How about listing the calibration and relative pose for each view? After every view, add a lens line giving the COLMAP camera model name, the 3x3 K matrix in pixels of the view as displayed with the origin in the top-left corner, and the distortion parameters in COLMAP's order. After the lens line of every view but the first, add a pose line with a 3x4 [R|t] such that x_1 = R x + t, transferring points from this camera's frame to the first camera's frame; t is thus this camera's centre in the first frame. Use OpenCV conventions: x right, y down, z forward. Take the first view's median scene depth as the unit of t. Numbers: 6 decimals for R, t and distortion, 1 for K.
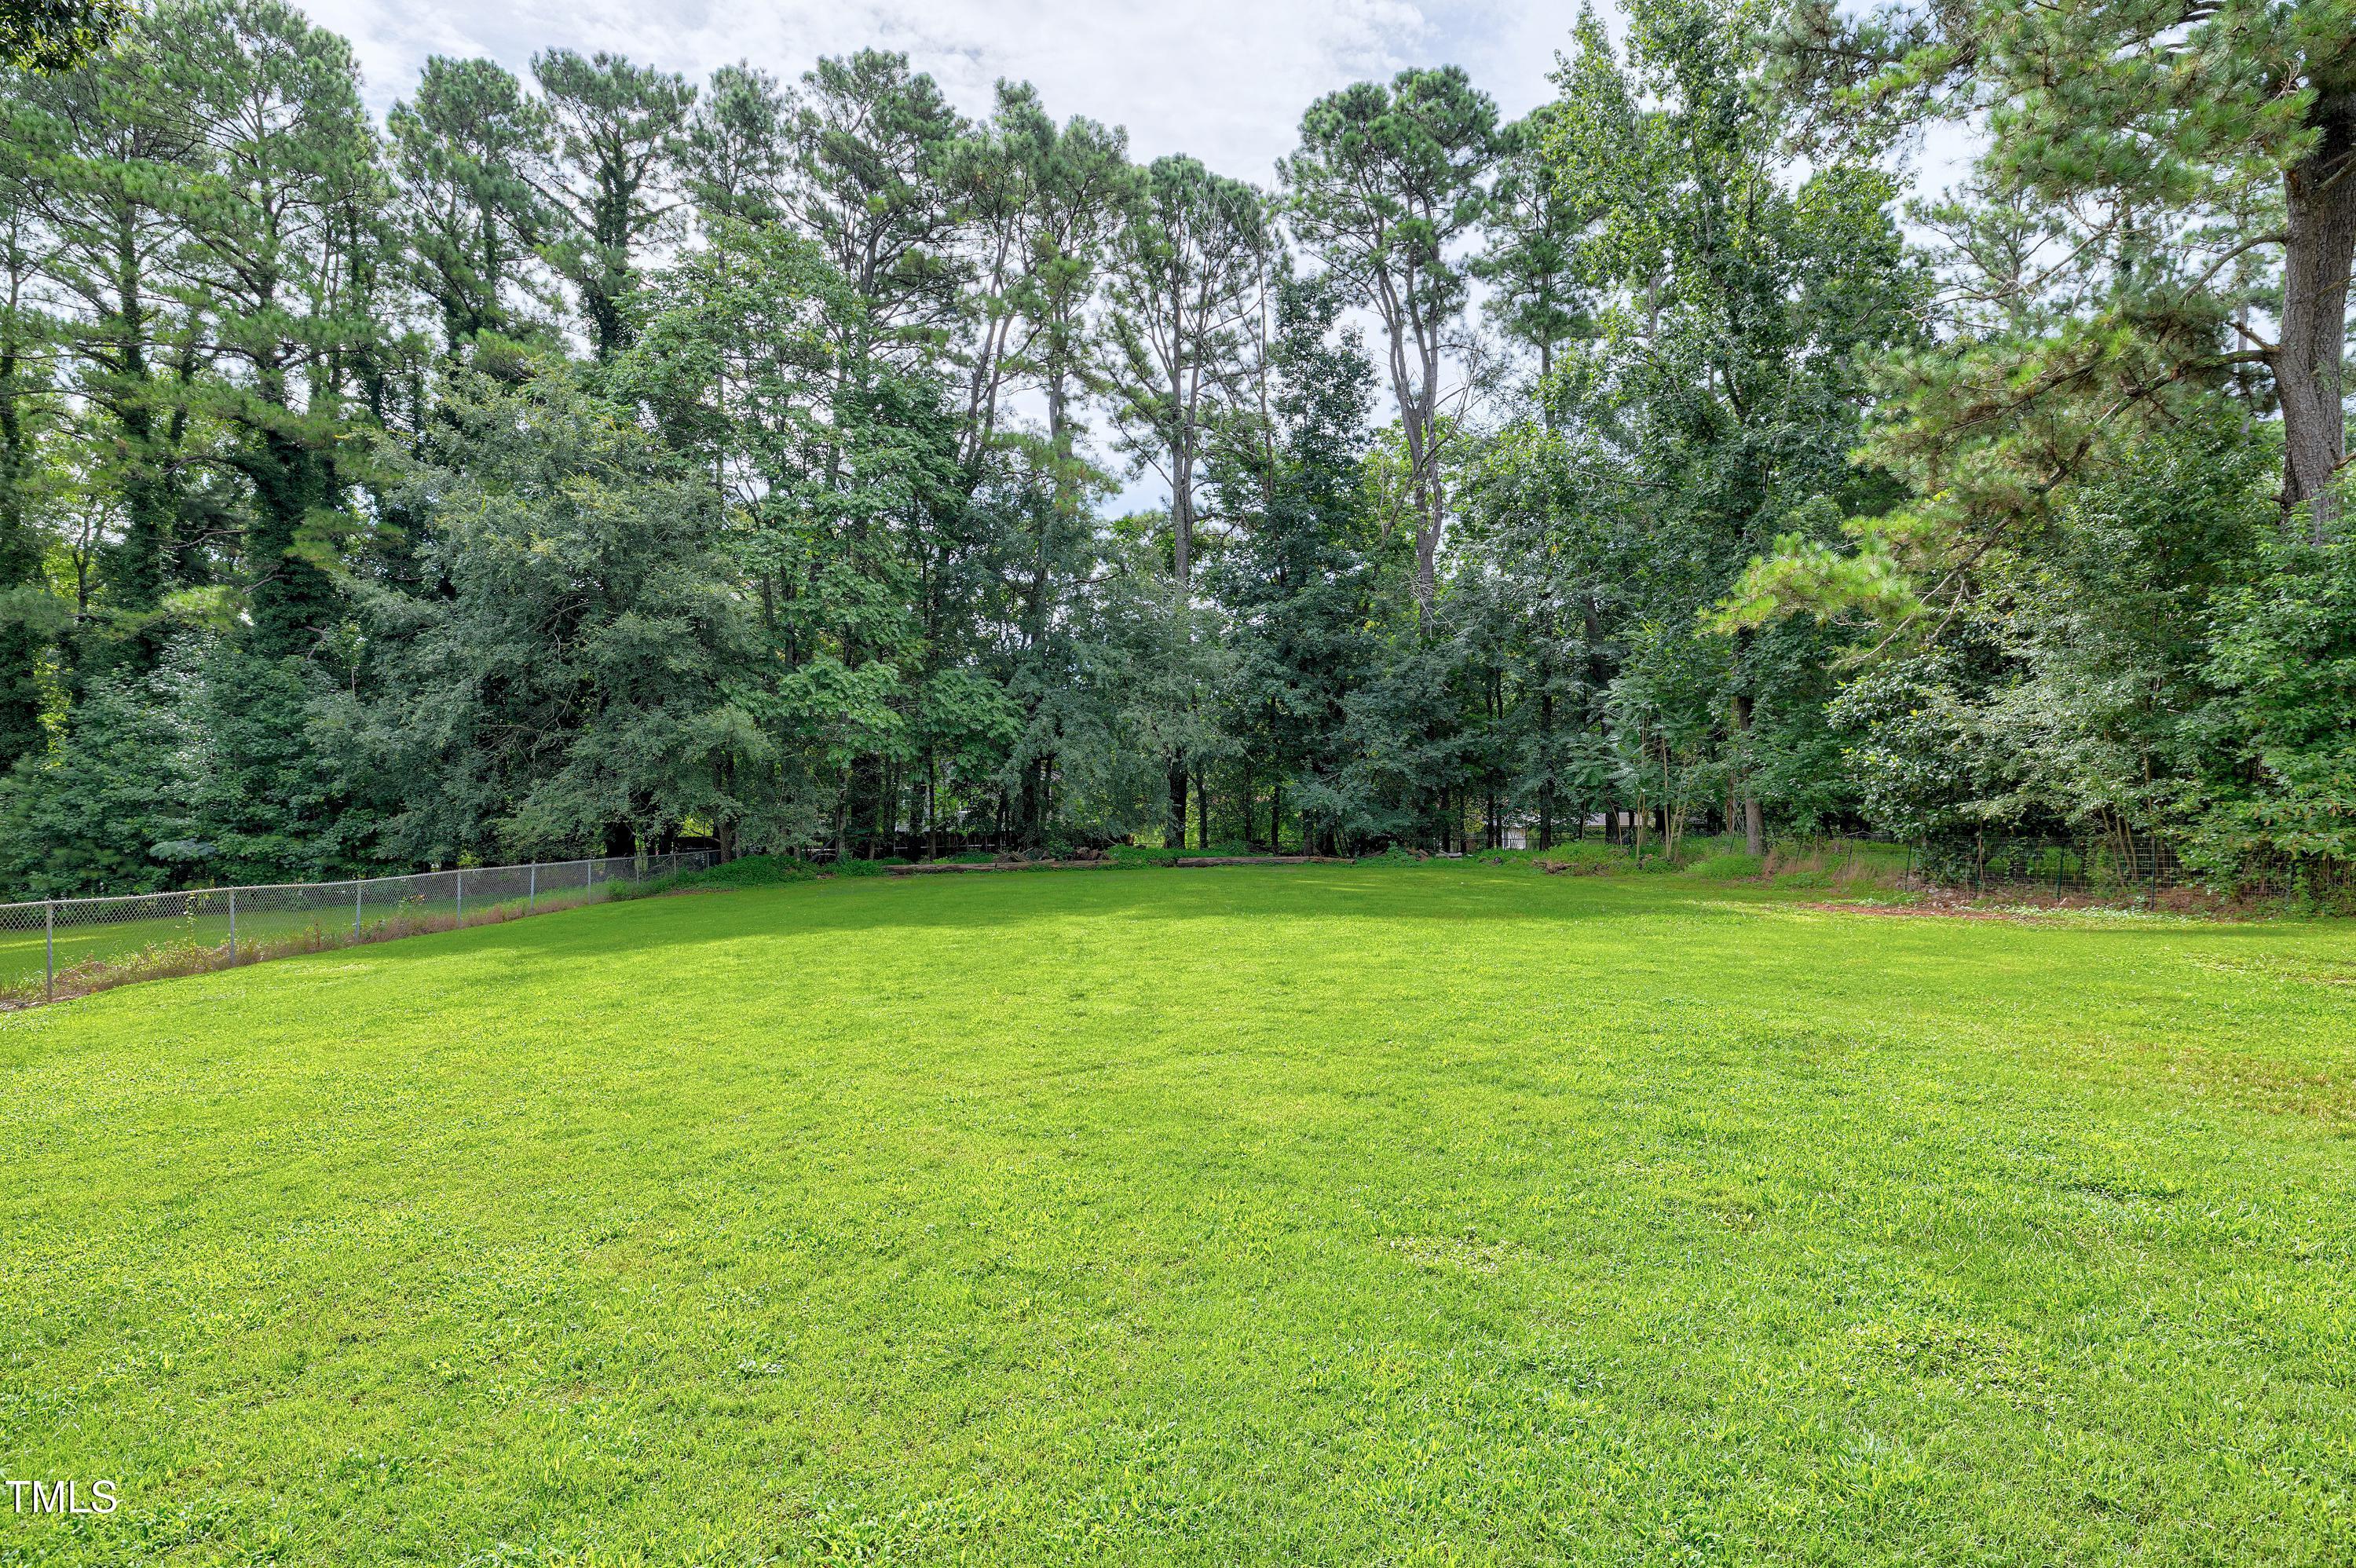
lens RADIAL K [[1234.3, 0, 1178.0], [0, 1234.3, 784.0], [0, 0, 1]] dist [0.002222, 0.000119]
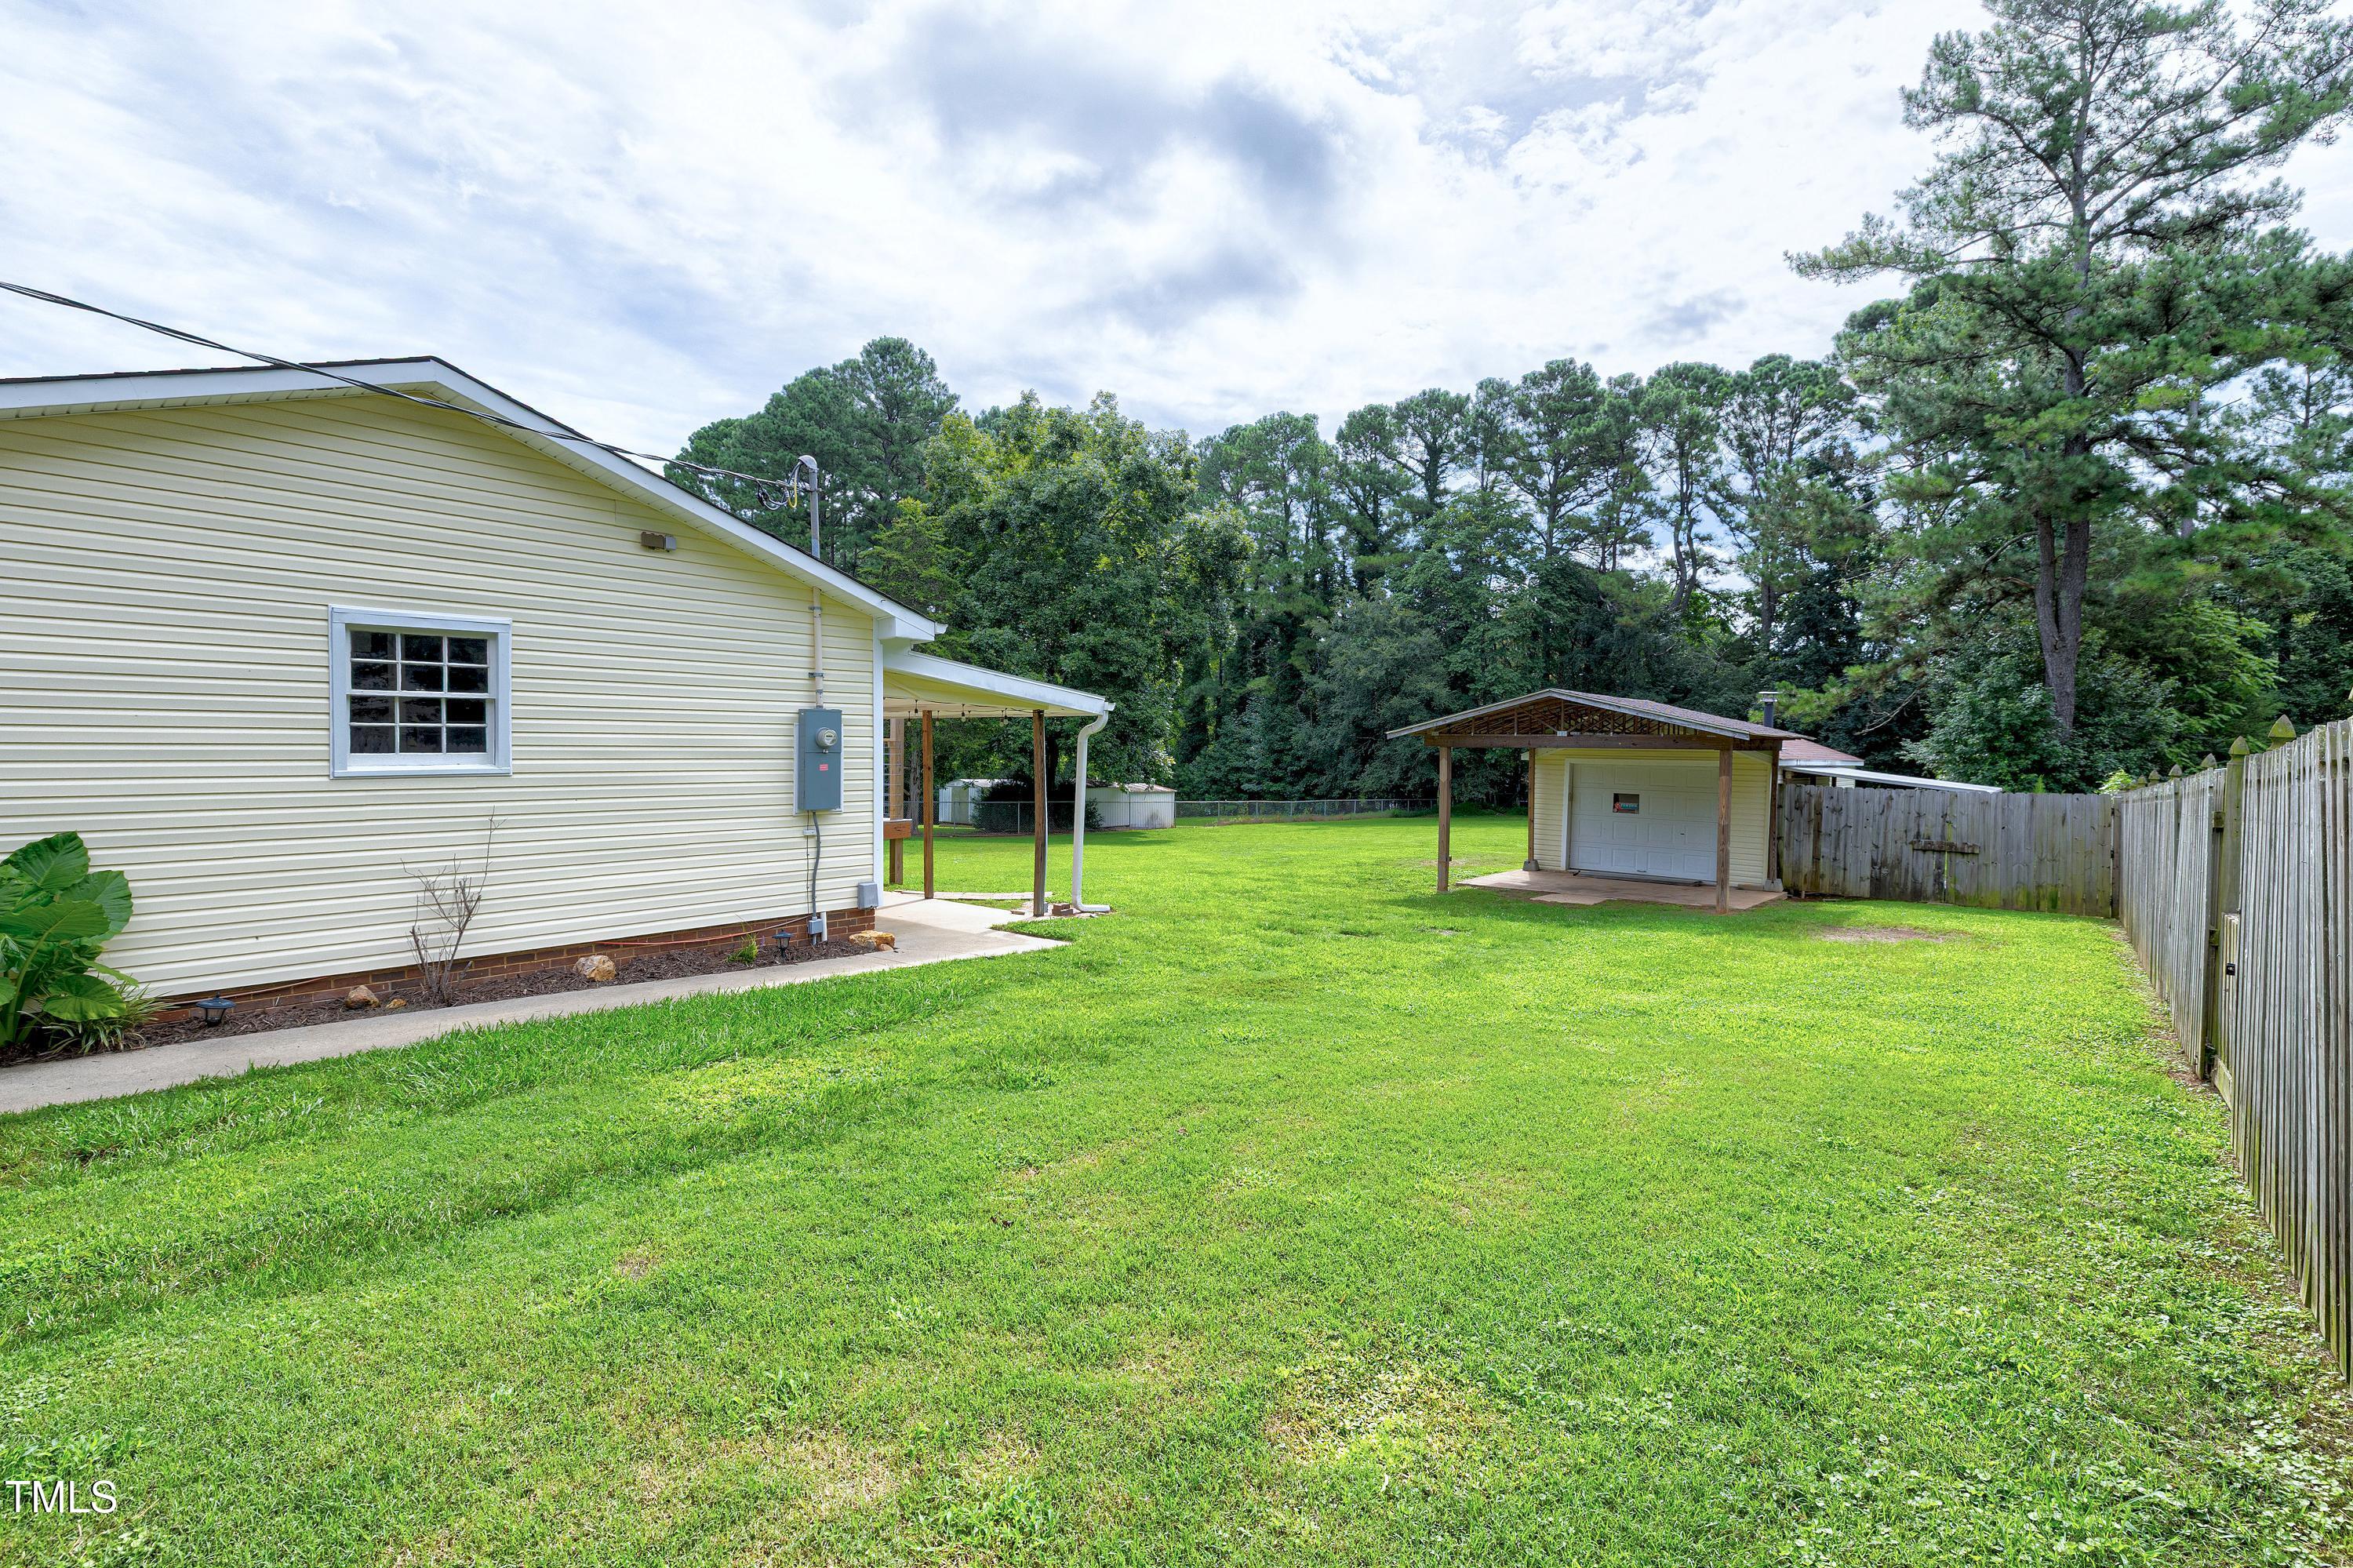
lens RADIAL K [[1134.0, 0, 1165.3], [0, 1134.0, 769.1], [0, 0, 1]] dist [0.002377, 0.000096]
pose [[0.718872, 0.030432, -0.694476, 0.614082], [-0.011352, 0.999422, 0.032044, -0.052325], [0.695050, -0.015152, 0.718802, -0.713805]]
